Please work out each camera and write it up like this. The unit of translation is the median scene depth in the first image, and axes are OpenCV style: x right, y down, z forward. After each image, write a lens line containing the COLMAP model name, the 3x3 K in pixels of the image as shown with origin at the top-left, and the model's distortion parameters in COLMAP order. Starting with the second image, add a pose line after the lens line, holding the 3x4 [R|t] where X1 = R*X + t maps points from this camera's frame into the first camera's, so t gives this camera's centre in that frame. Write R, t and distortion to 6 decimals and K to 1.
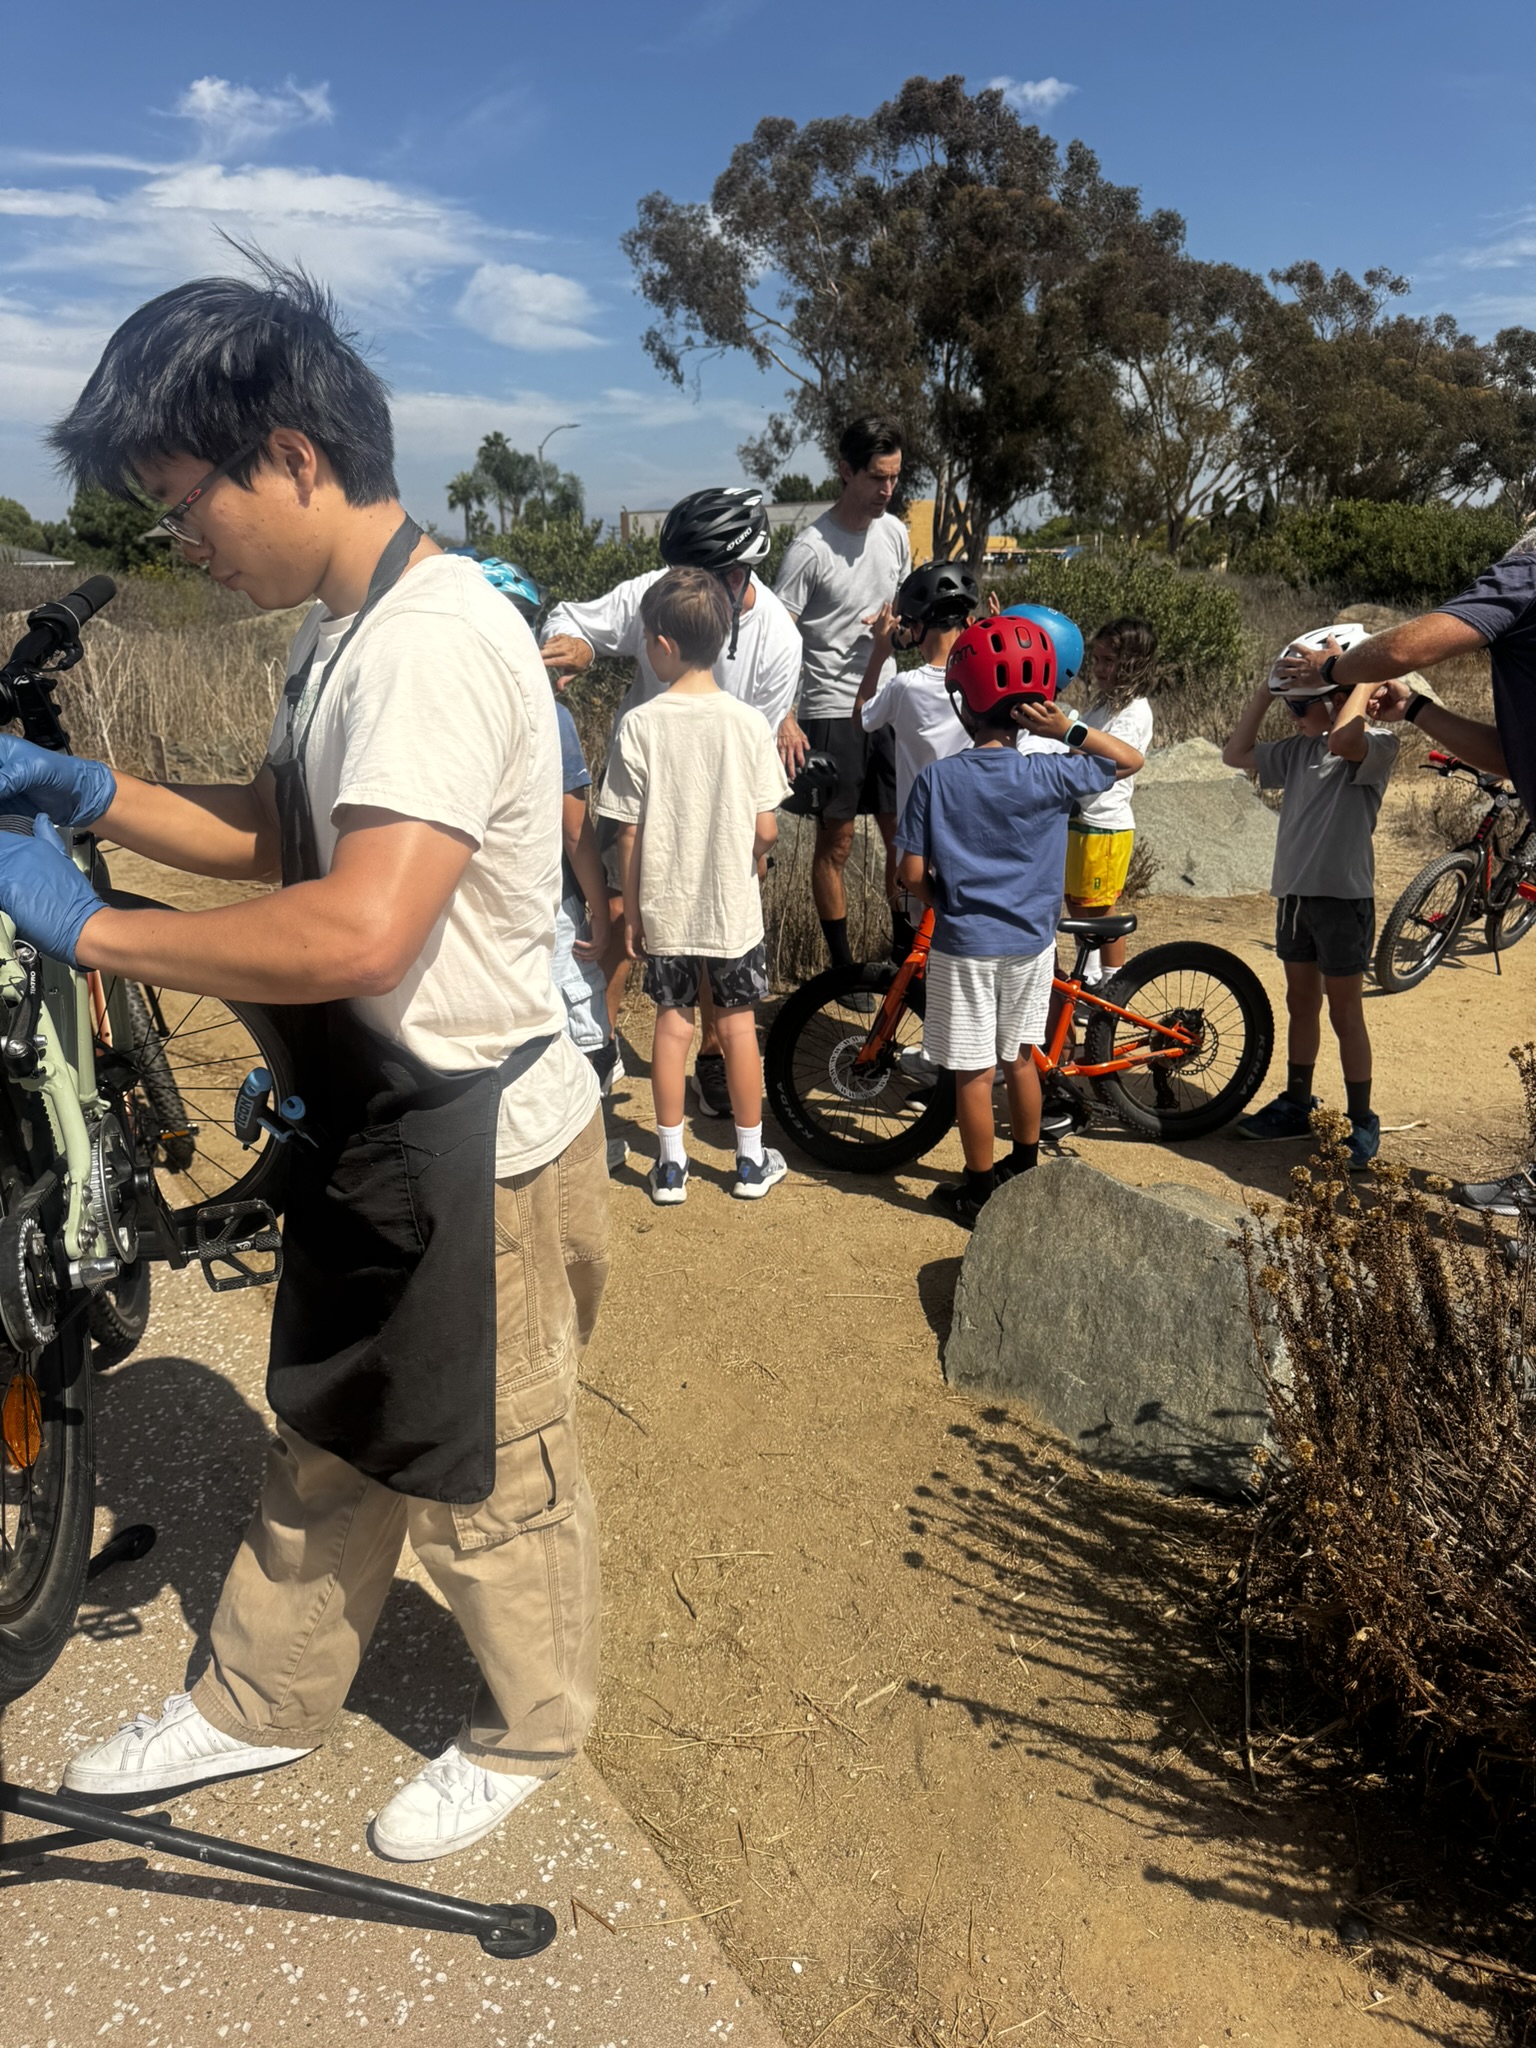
lens RADIAL K [[1454.7, 0, 775.8], [0, 1454.7, 1017.5], [0, 0, 1]] dist [-0.005186, -0.004923]
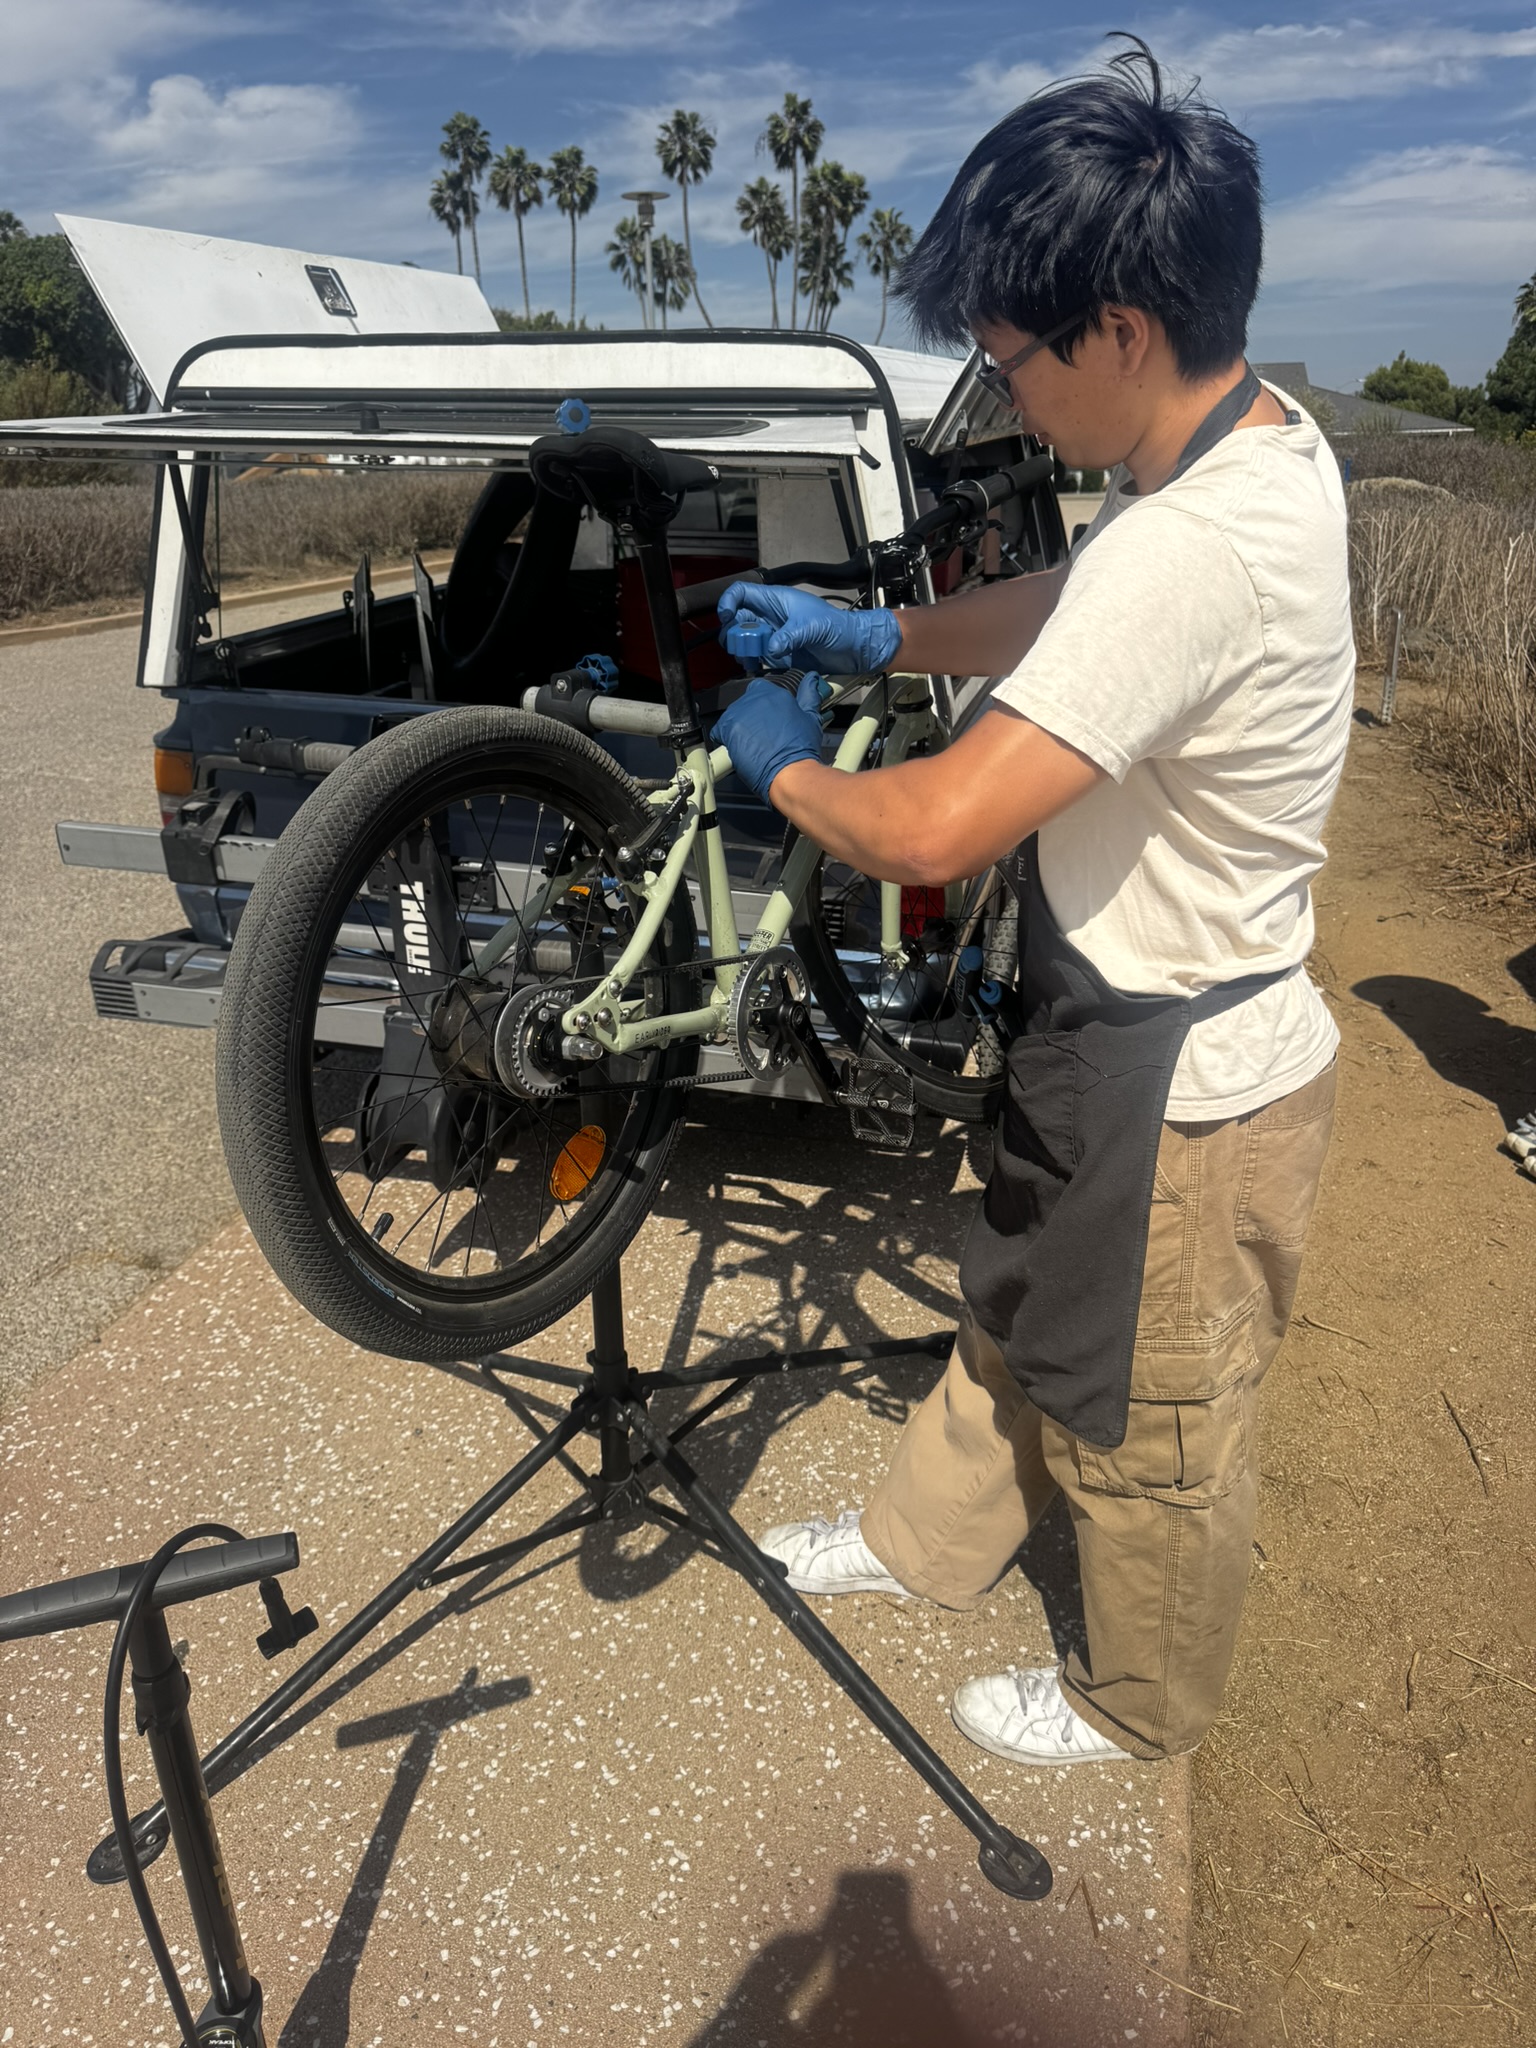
lens RADIAL K [[1454.7, 0, 770.3], [0, 1454.7, 1029.5], [0, 0, 1]] dist [-0.005186, -0.004923]
pose [[0.644284, 0.255141, -0.720973, 0.273375], [-0.190434, 0.966539, 0.171865, -0.048483], [0.740698, 0.026568, 0.671313, 0.209436]]
